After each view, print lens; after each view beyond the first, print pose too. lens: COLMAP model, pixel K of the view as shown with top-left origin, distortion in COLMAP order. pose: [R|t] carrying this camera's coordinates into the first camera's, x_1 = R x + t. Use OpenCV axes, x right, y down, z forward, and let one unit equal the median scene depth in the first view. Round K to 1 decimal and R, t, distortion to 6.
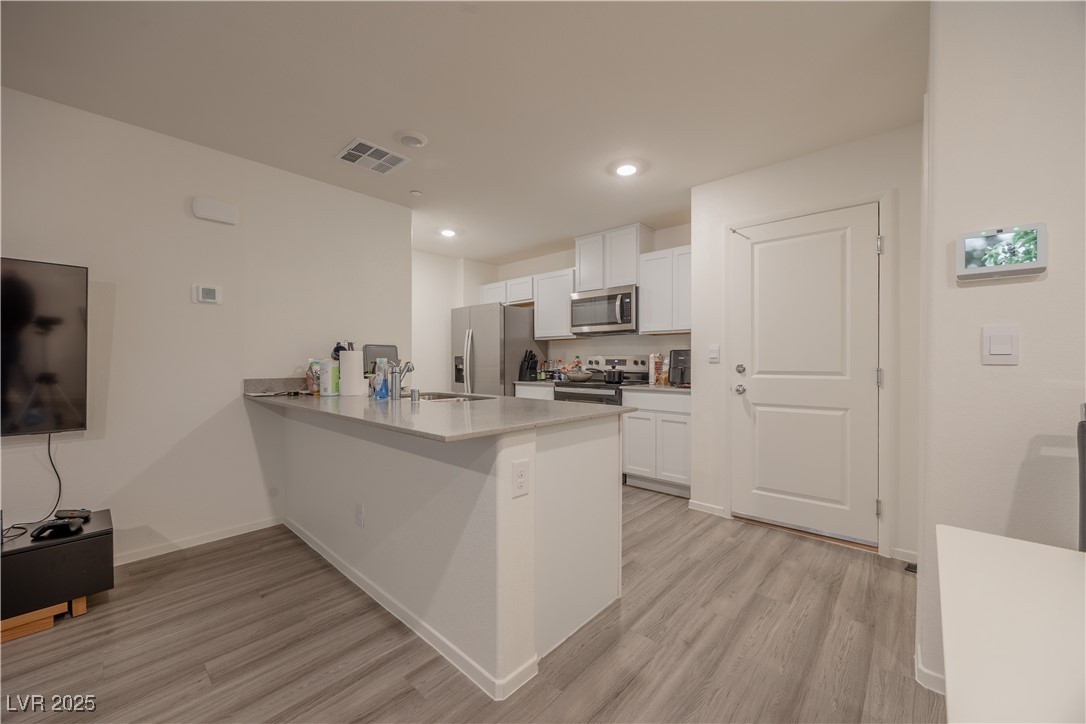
lens RADIAL K [[411.3, 0, 548.9], [0, 411.3, 364.4], [0, 0, 1]] dist [-0.000123, -0.000156]
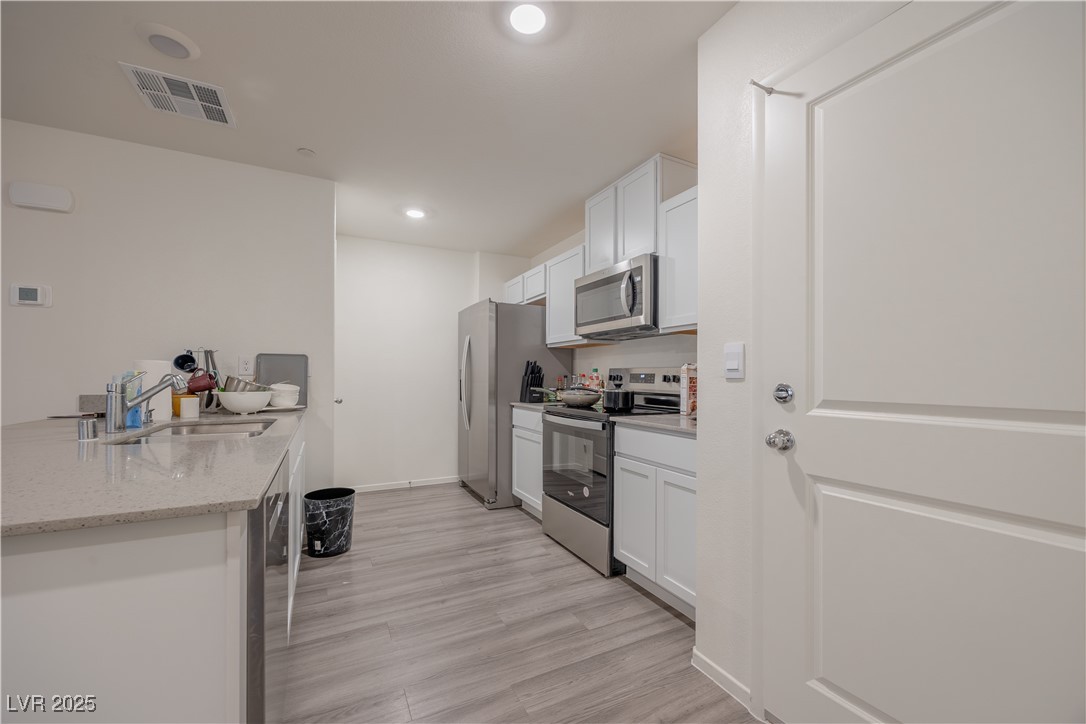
lens RADIAL K [[416.7, 0, 540.0], [0, 416.7, 374.6], [0, 0, 1]] dist [0.000048, 0.000024]
pose [[0.929296, 0.002632, -0.369326, 0.288579], [-0.007195, 0.999914, -0.010979, -0.002379], [0.369265, 0.012860, 0.929235, 0.359552]]
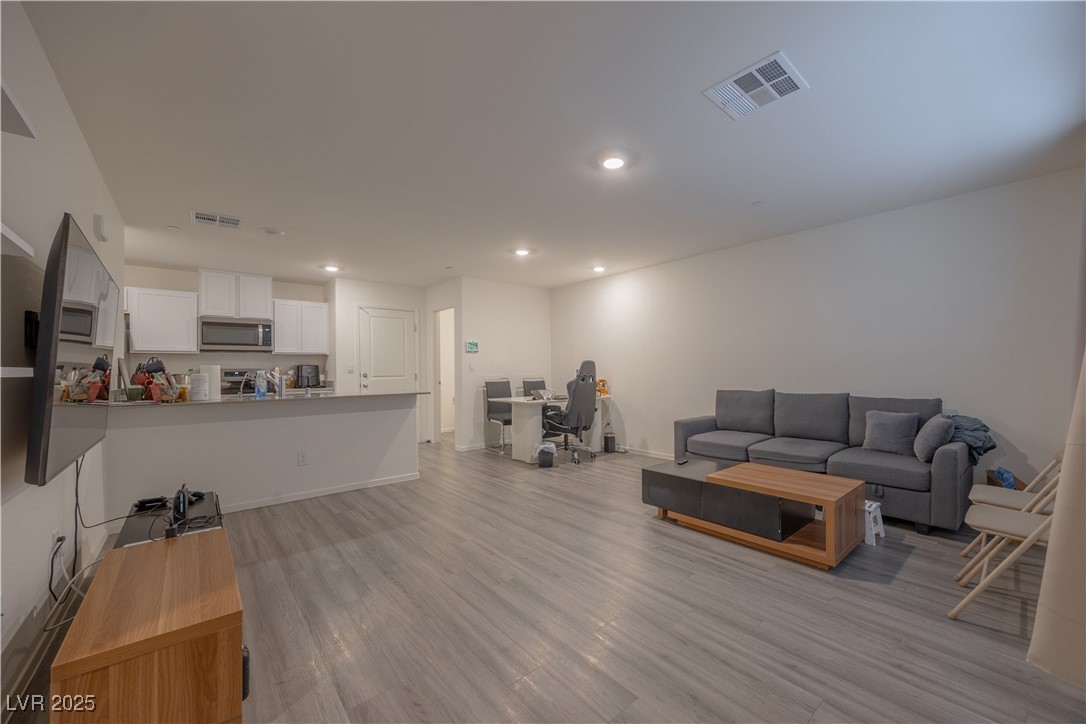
lens RADIAL K [[420.2, 0, 563.9], [0, 420.2, 364.0], [0, 0, 1]] dist [0.000193, -0.000393]
pose [[0.116848, 0.012483, 0.993071, -1.126156], [0.018223, 0.999726, -0.014711, 0.002092], [-0.992983, 0.019815, 0.116589, -0.177226]]
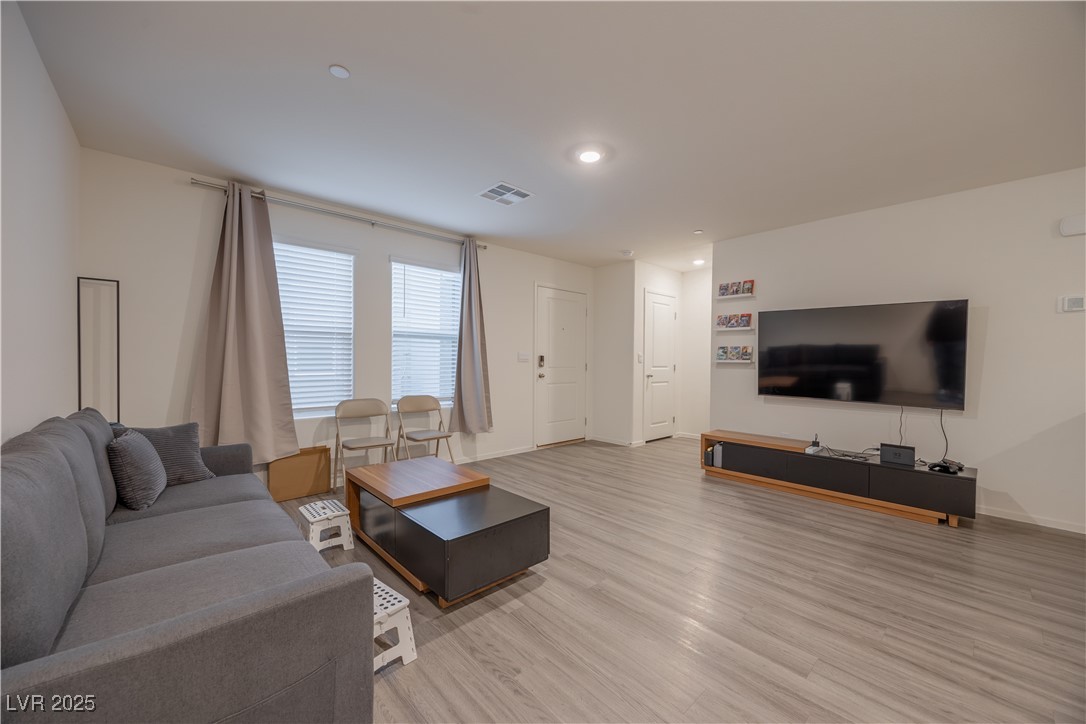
lens RADIAL K [[416.4, 0, 540.1], [0, 416.4, 365.8], [0, 0, 1]] dist [-0.000567, -0.000152]
pose [[-0.099536, 0.017478, -0.994880, 0.265347], [-0.014914, 0.999707, 0.019055, -0.002864], [0.994922, 0.016735, -0.099246, -0.190821]]
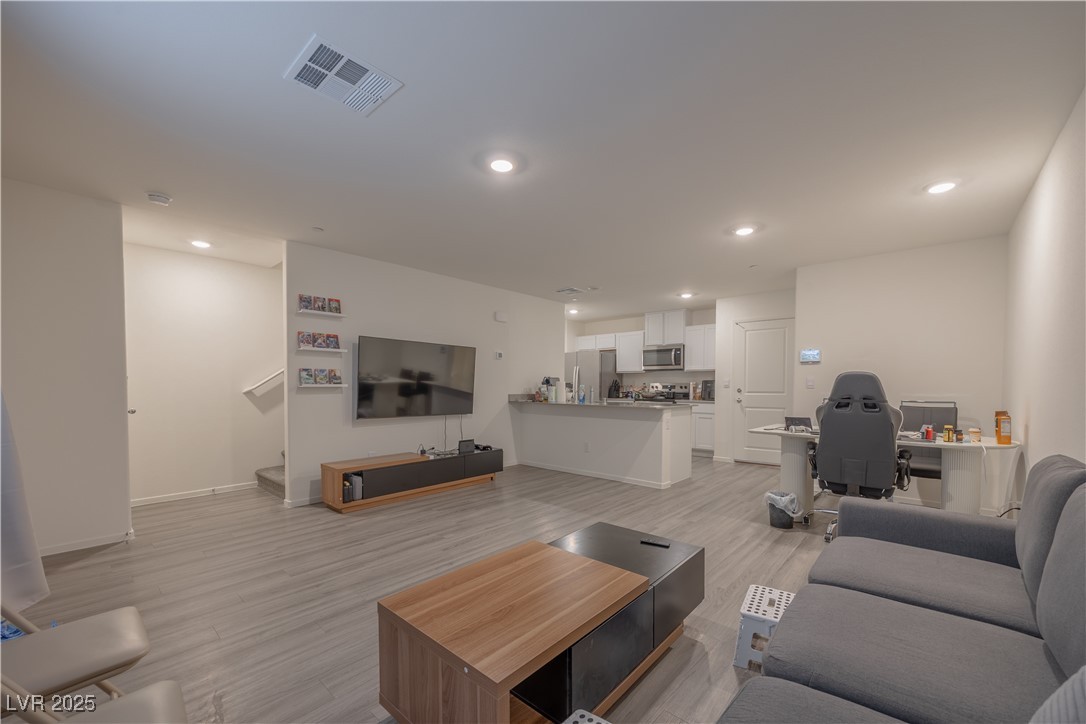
lens RADIAL K [[431.0, 0, 565.5], [0, 431.0, 395.6], [0, 0, 1]] dist [-0.000213, 0.000020]
pose [[0.999490, 0.003488, 0.031736, -0.356158], [-0.003996, 0.999865, 0.015947, 0.004213], [-0.031677, -0.016066, 0.999369, -0.852380]]
